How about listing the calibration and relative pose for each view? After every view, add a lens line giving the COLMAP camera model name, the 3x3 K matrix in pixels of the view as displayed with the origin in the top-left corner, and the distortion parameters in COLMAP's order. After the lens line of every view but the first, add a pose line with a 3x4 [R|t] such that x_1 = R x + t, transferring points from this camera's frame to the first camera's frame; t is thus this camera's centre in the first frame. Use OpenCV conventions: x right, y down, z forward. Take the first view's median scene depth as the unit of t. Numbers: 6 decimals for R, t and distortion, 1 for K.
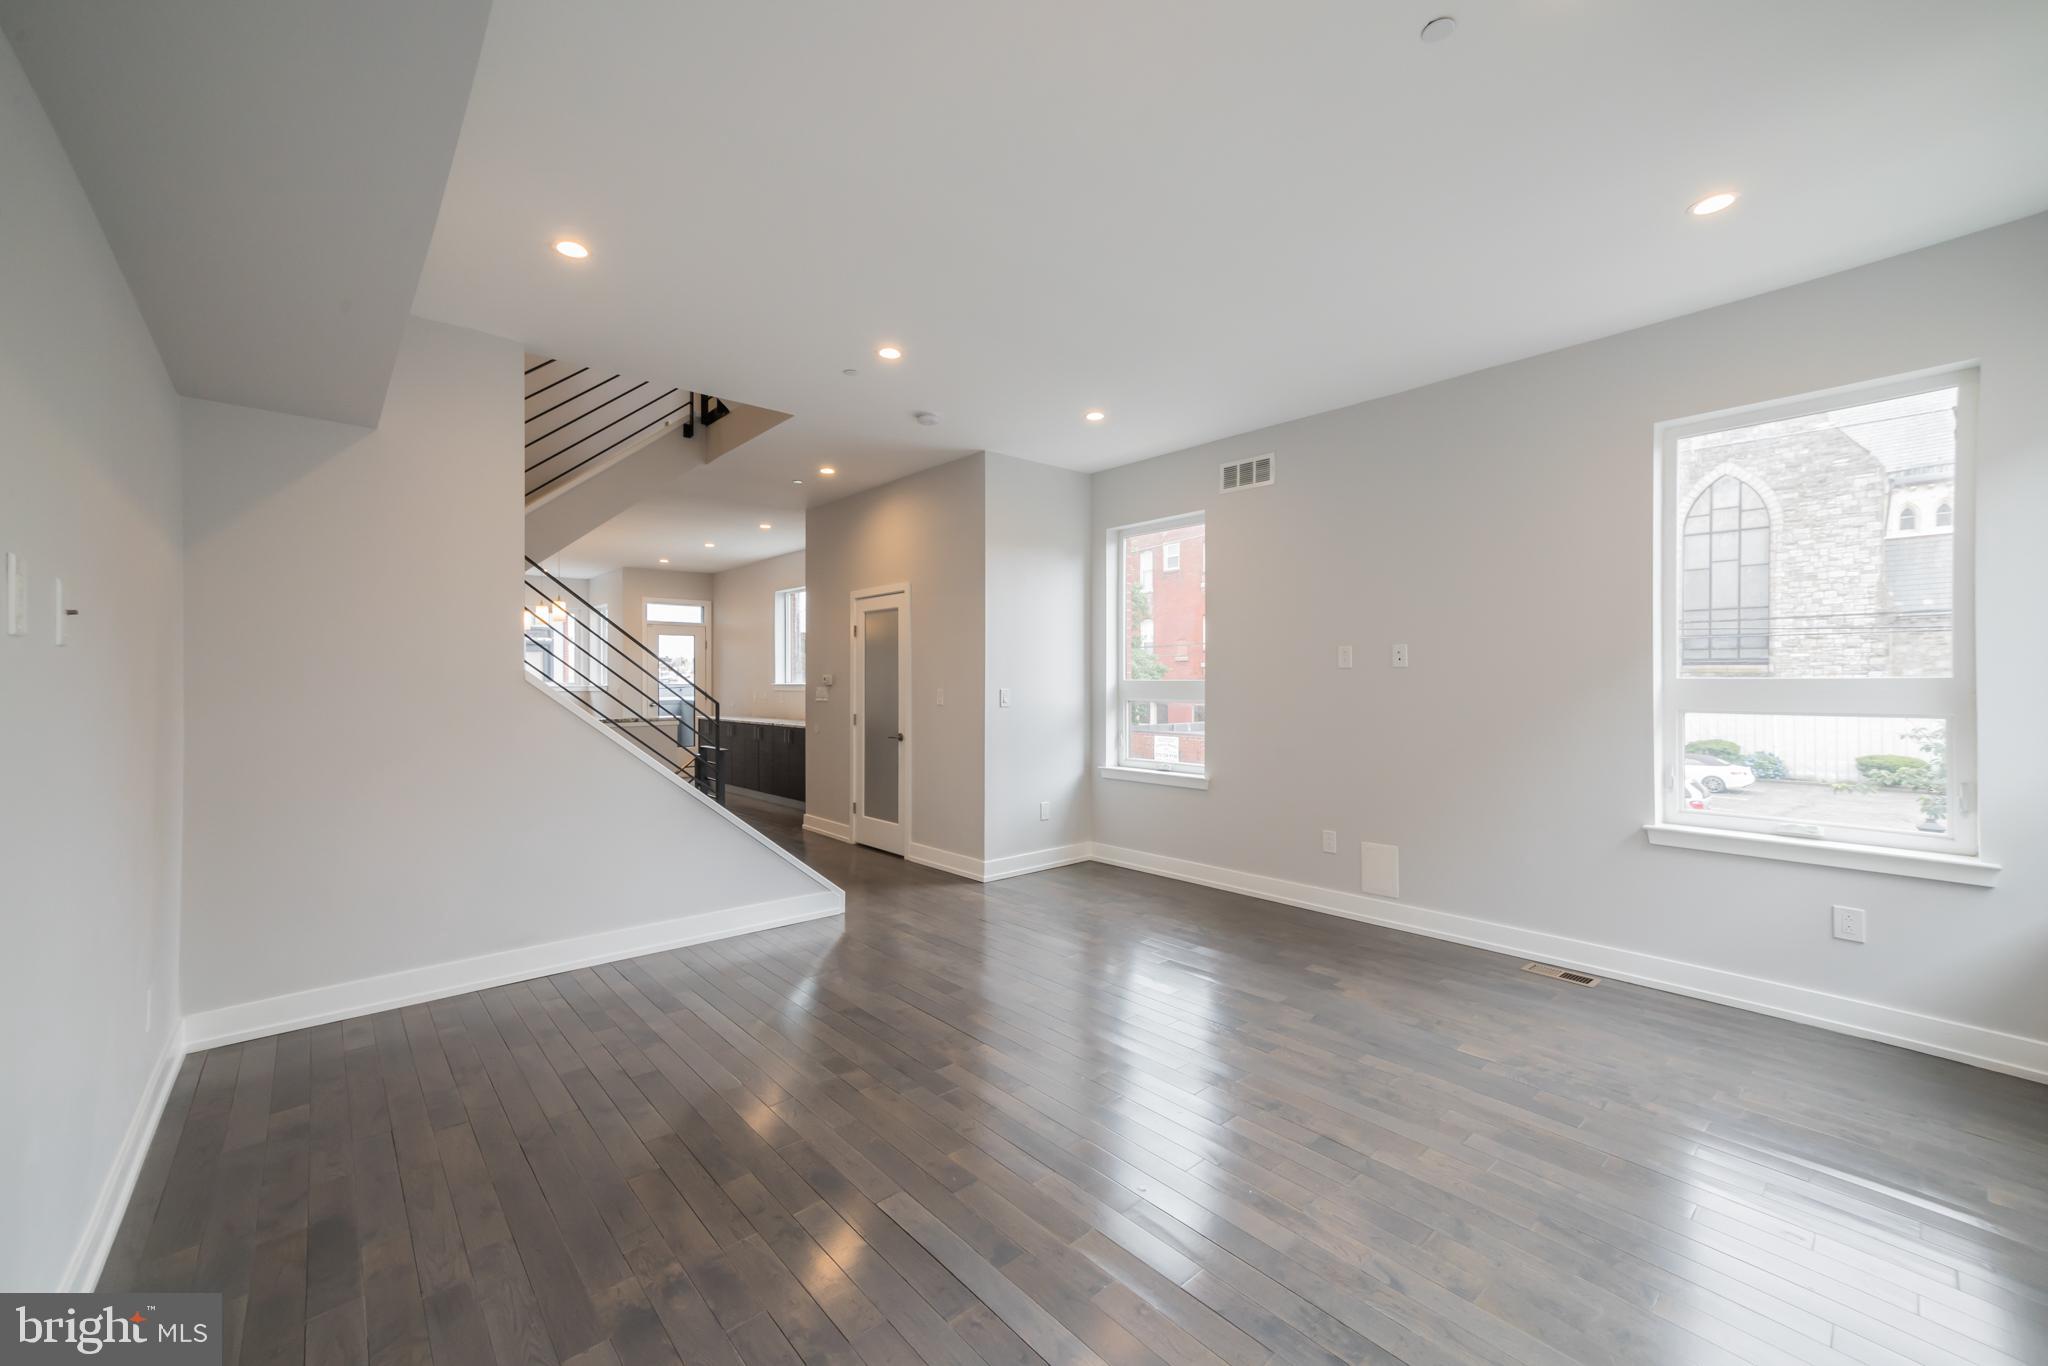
lens RADIAL K [[826.1, 0, 1027.0], [0, 826.1, 688.8], [0, 0, 1]] dist [0.020275, 0.001580]
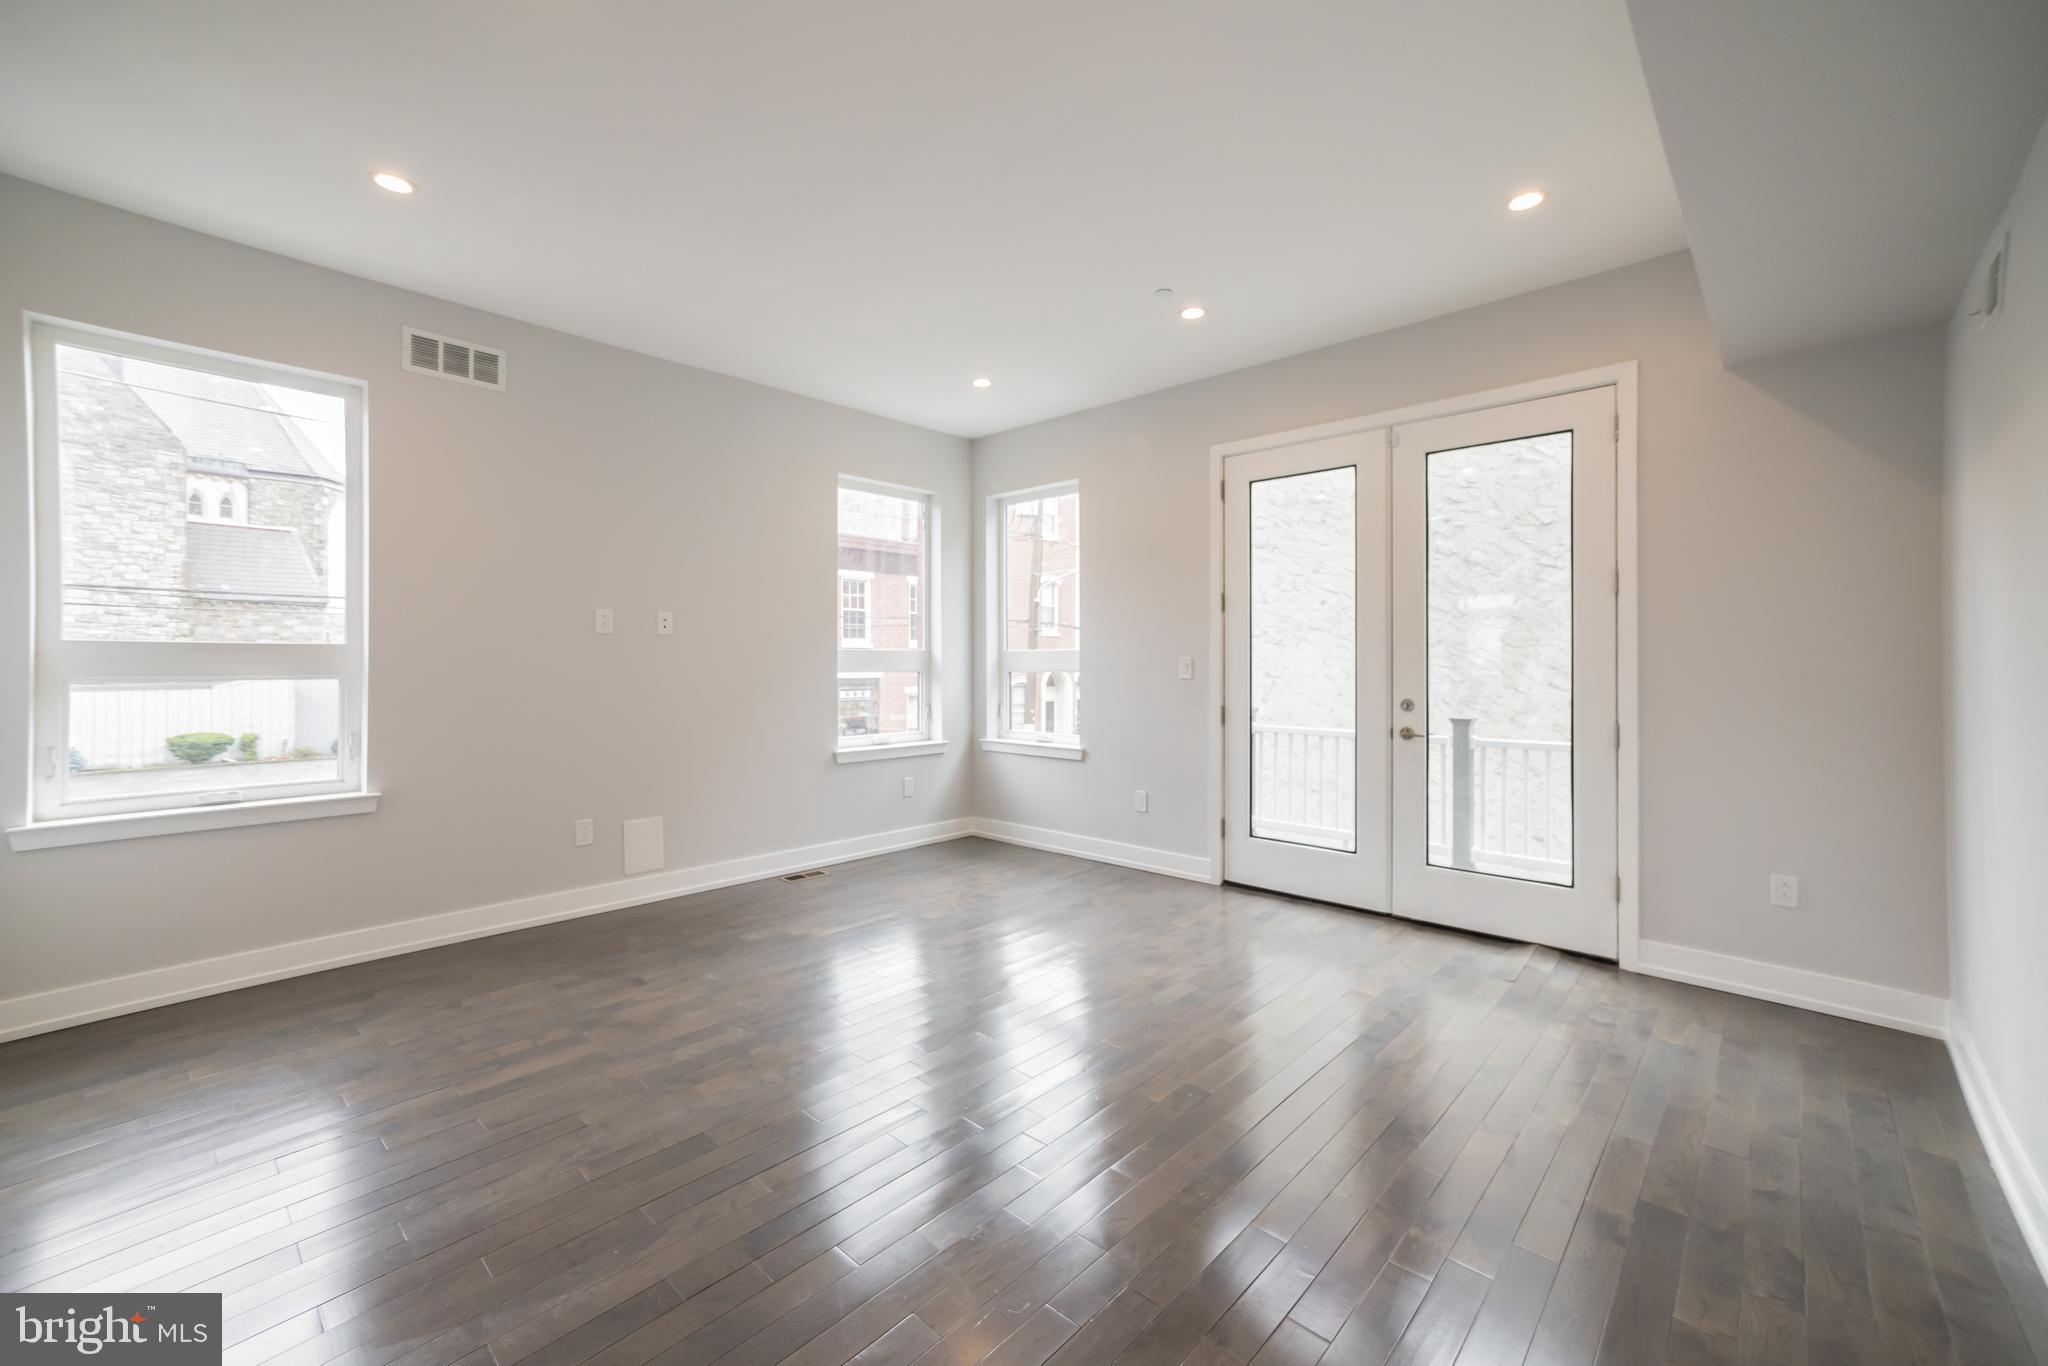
lens RADIAL K [[826.1, 0, 1021.9], [0, 826.1, 666.2], [0, 0, 1]] dist [0.020275, 0.001580]
pose [[-0.080292, -0.005640, 0.996755, -0.075665], [0.010531, 0.999923, 0.006506, 0.001238], [-0.996716, 0.011020, -0.080226, 0.085487]]
